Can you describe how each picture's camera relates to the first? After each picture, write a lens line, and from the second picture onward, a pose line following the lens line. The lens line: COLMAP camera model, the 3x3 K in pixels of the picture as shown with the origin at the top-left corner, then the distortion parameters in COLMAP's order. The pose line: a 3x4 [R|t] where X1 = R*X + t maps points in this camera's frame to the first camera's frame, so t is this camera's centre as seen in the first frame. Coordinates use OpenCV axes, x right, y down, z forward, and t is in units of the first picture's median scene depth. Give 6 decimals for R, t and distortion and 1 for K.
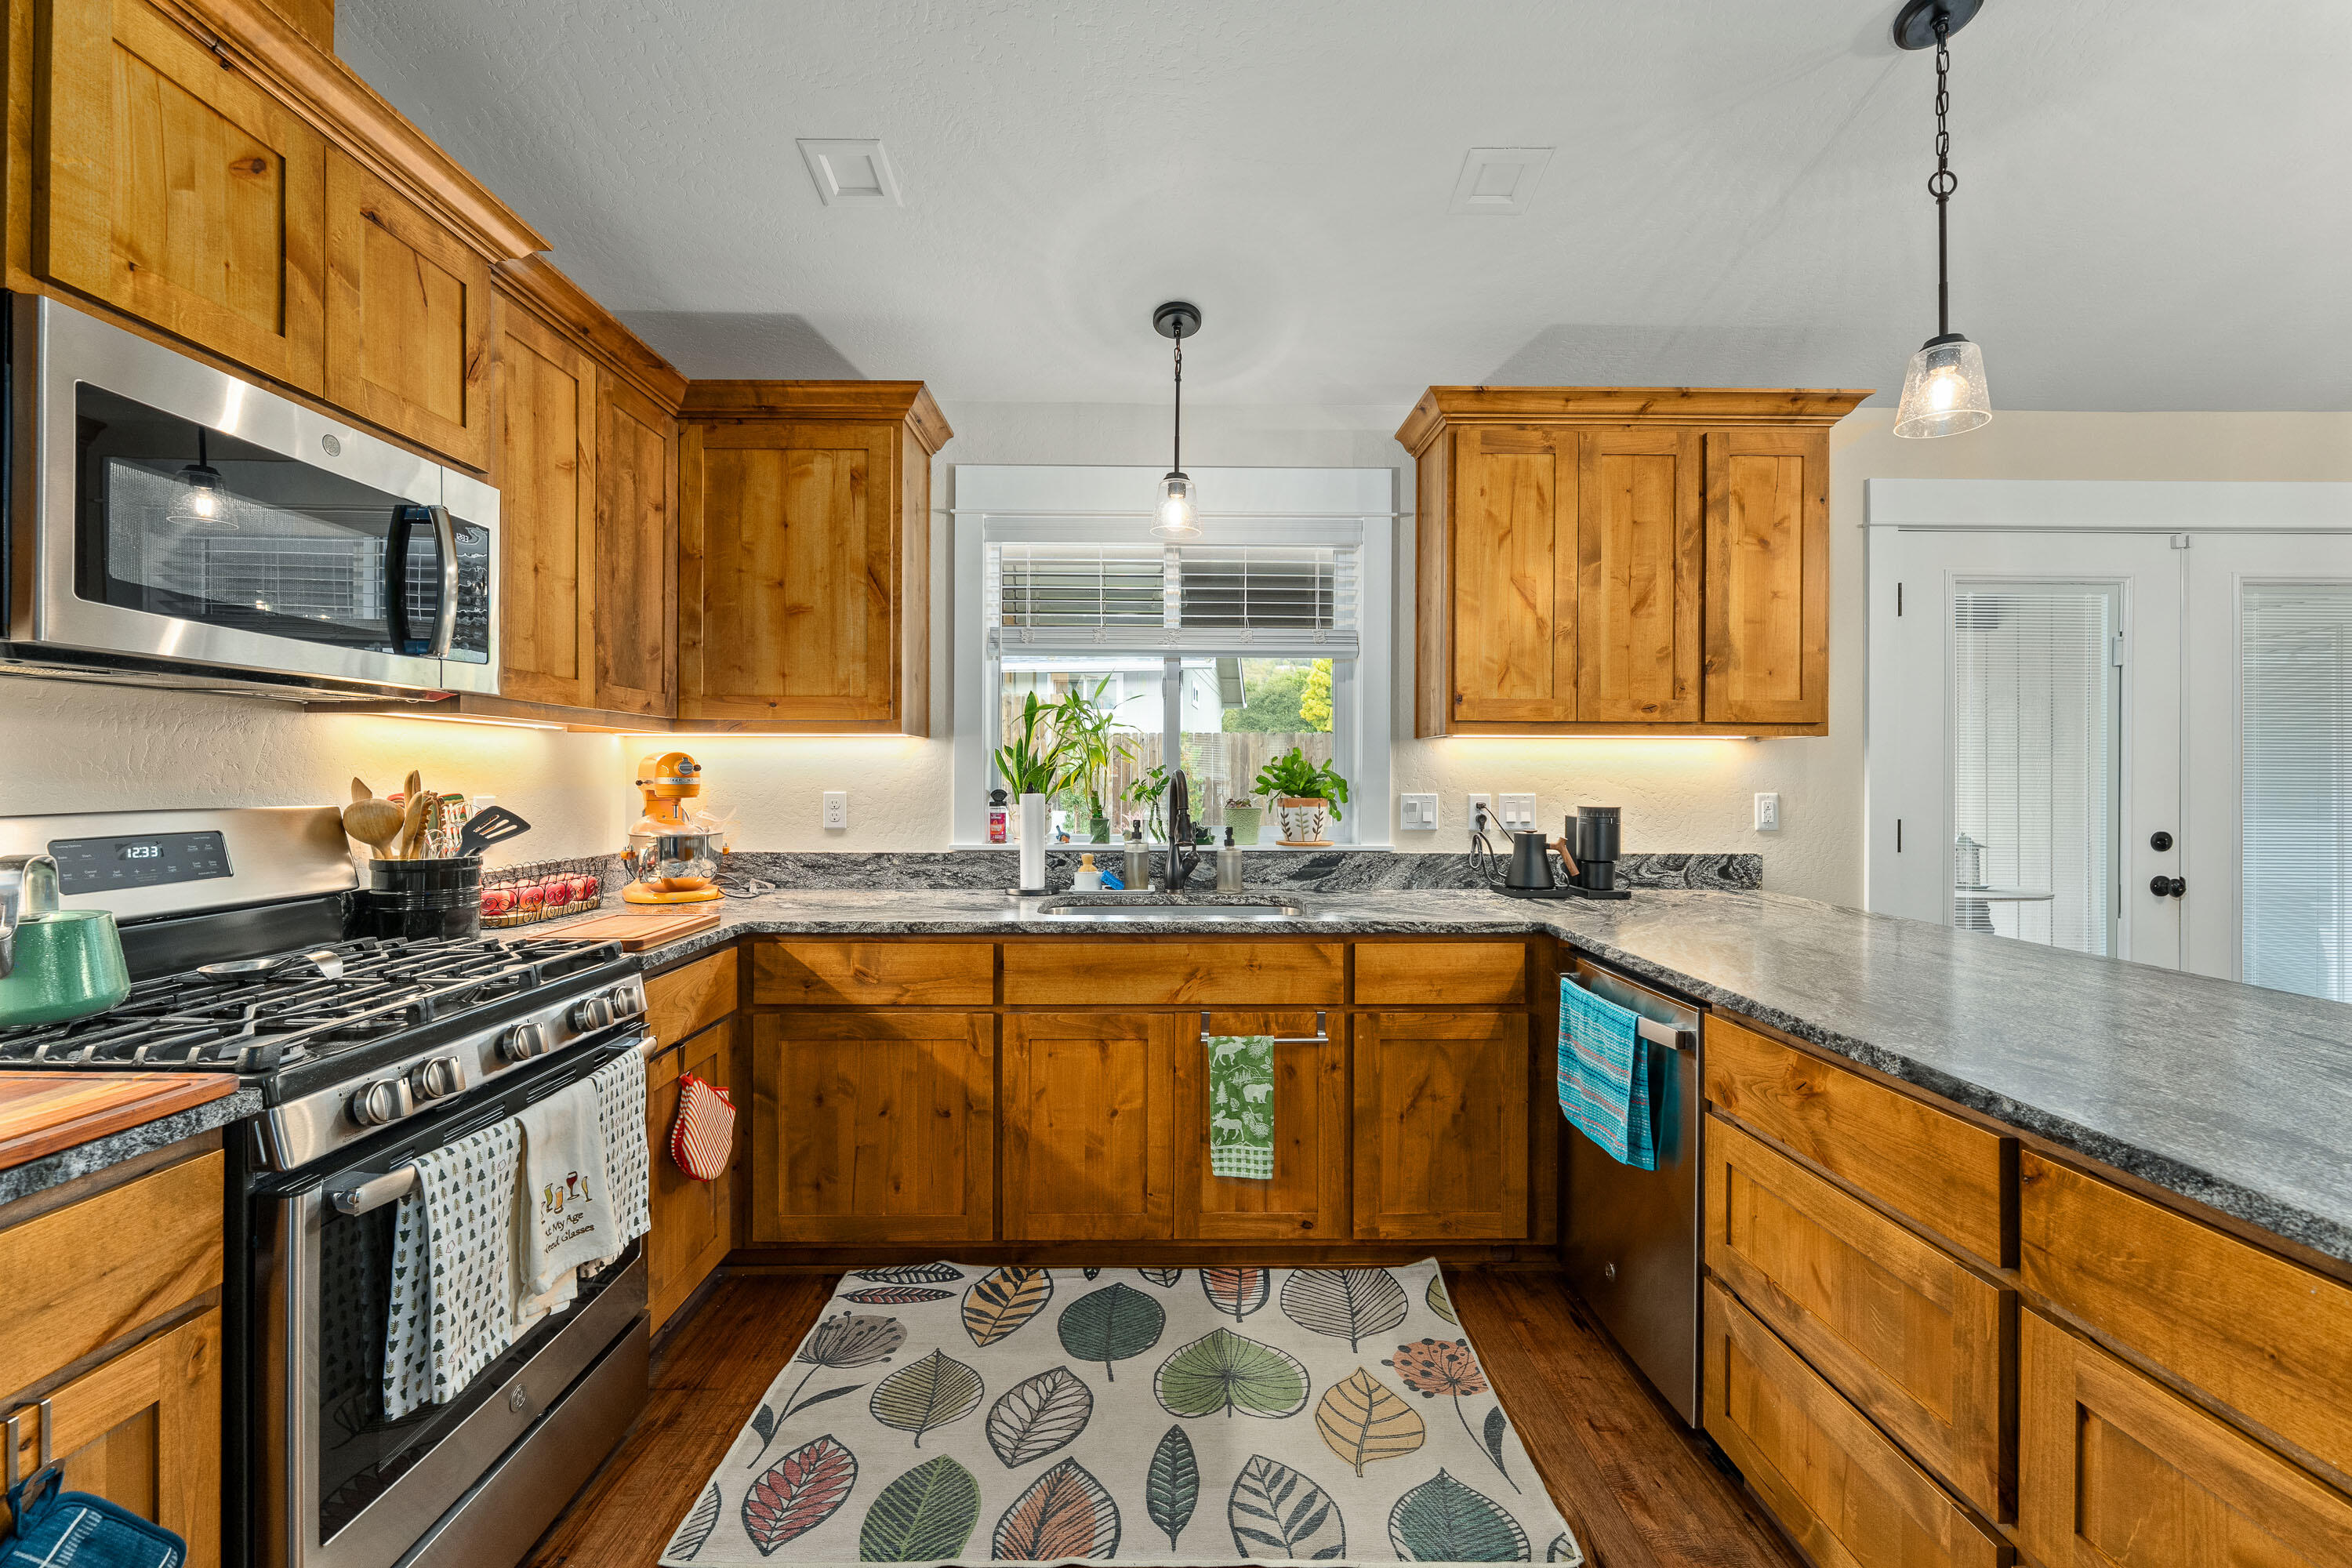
lens RADIAL K [[939.2, 0, 1194.0], [0, 939.2, 806.3], [0, 0, 1]] dist [-0.001375, -0.000682]
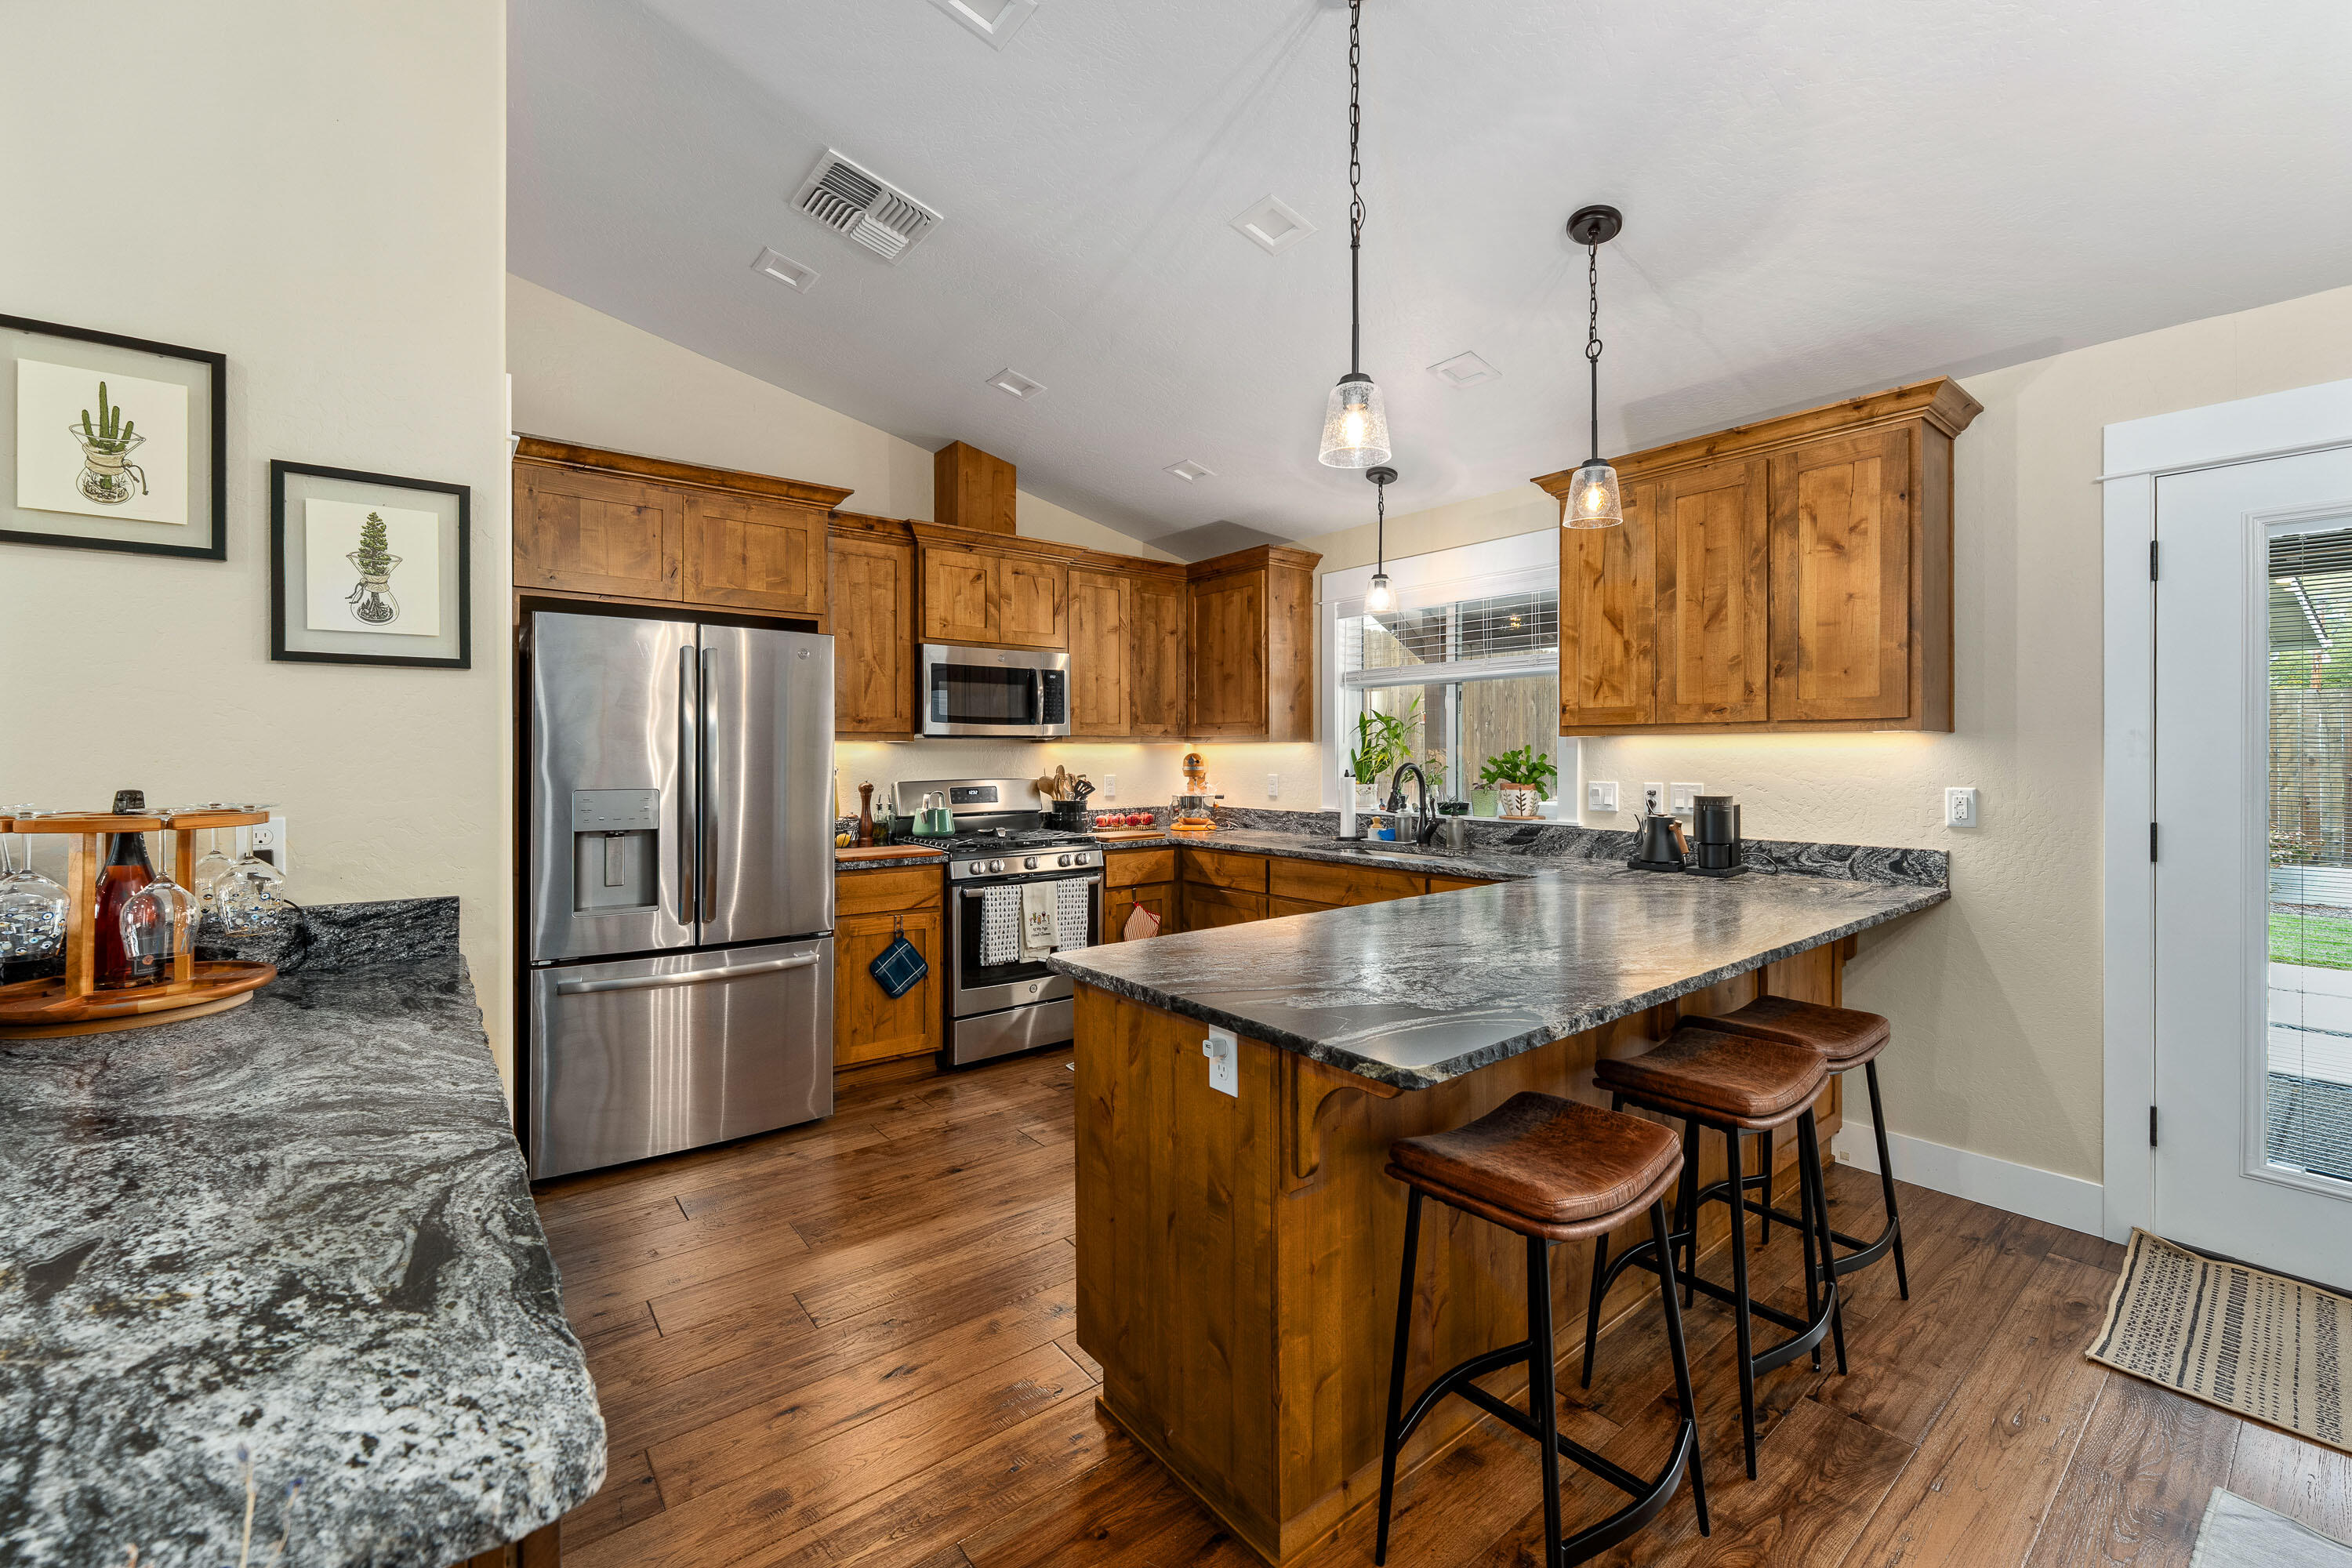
lens RADIAL K [[939.2, 0, 1194.0], [0, 939.2, 806.3], [0, 0, 1]] dist [-0.001375, -0.000682]
pose [[0.626892, 0.038047, -0.778177, 0.984496], [-0.020337, 0.999266, 0.032473, -0.011629], [0.778841, -0.004532, 0.627205, -0.218899]]
